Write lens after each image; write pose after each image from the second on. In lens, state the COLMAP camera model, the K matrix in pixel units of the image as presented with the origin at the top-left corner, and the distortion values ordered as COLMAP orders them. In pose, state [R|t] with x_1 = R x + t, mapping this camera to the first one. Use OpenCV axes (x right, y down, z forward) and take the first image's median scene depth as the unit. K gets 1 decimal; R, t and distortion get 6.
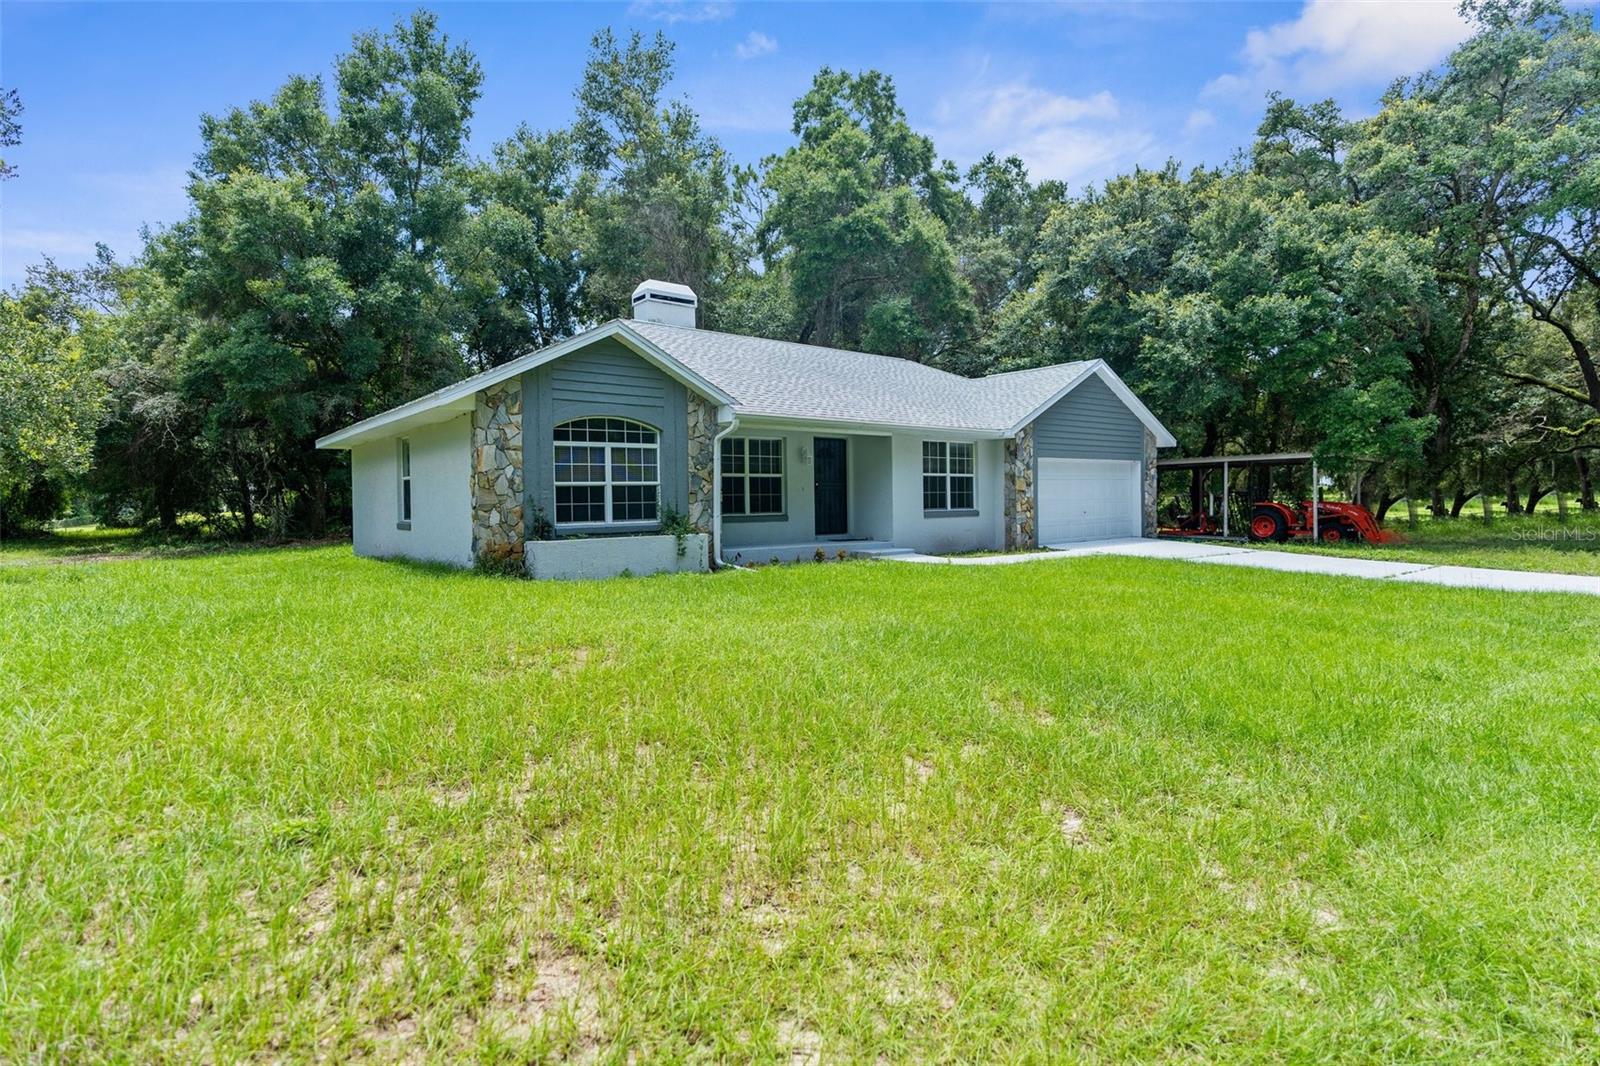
lens RADIAL K [[808.5, 0, 798.6], [0, 808.5, 513.2], [0, 0, 1]] dist [-0.003746, 0.000023]
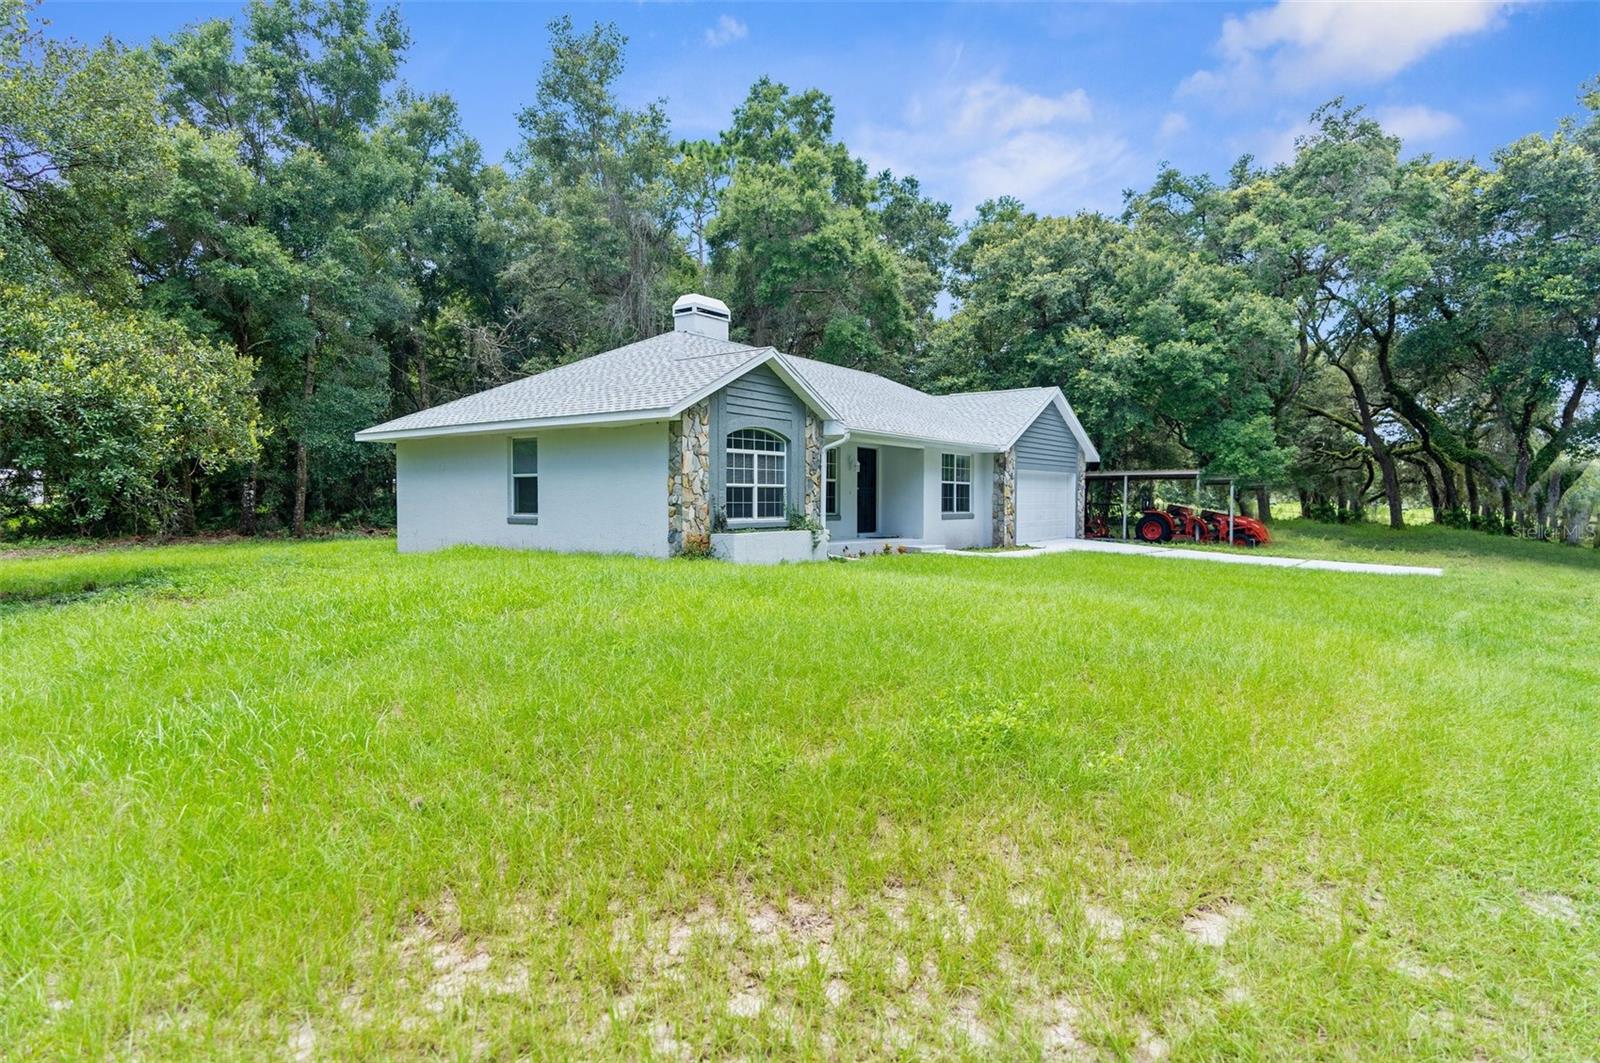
lens RADIAL K [[881.6, 0, 800.0], [0, 881.6, 531.5], [0, 0, 1]] dist [0.002863, -0.000063]
pose [[0.968290, 0.007641, 0.249712, -0.341506], [-0.011531, 0.999834, 0.014120, 0.007720], [-0.249563, -0.016552, 0.968217, -0.172696]]
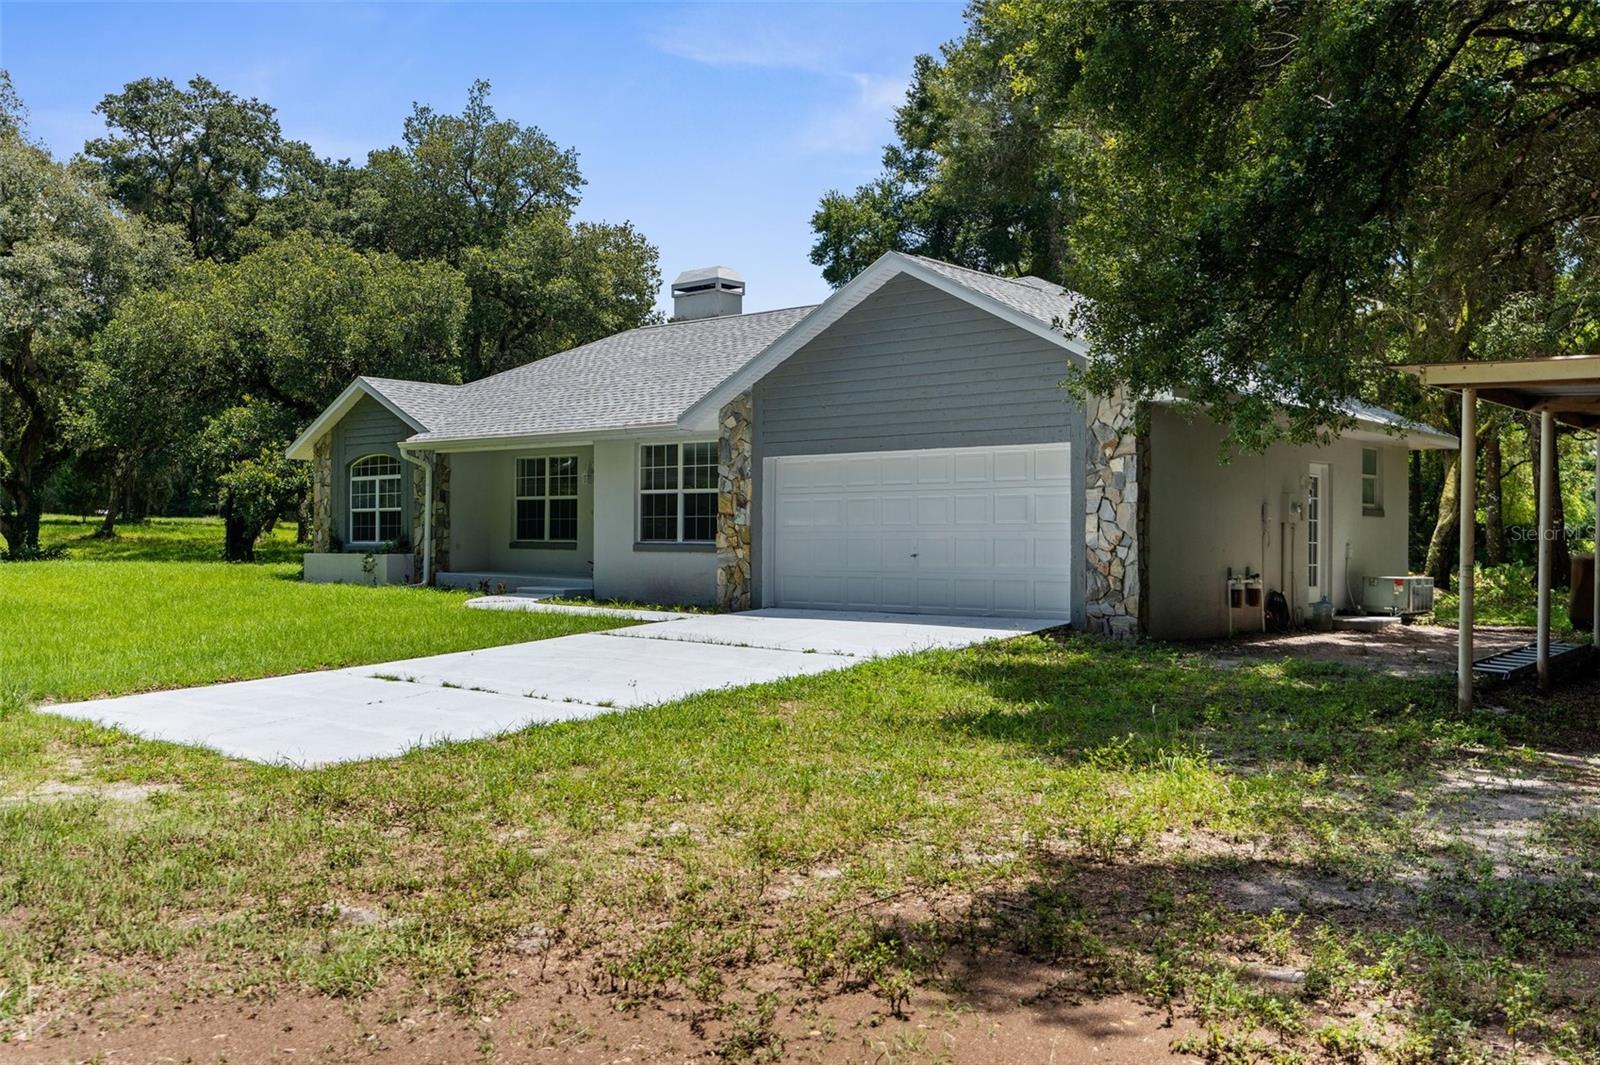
lens RADIAL K [[1422.2, 0, 800.0], [0, 1422.2, 532.5], [0, 0, 1]] dist [0.003870, 0.000234]
pose [[0.178848, 0.011831, -0.983806, 1.367448], [-0.022010, 0.999726, 0.008022, -0.023571], [0.983631, 0.020219, 0.179059, 0.864451]]
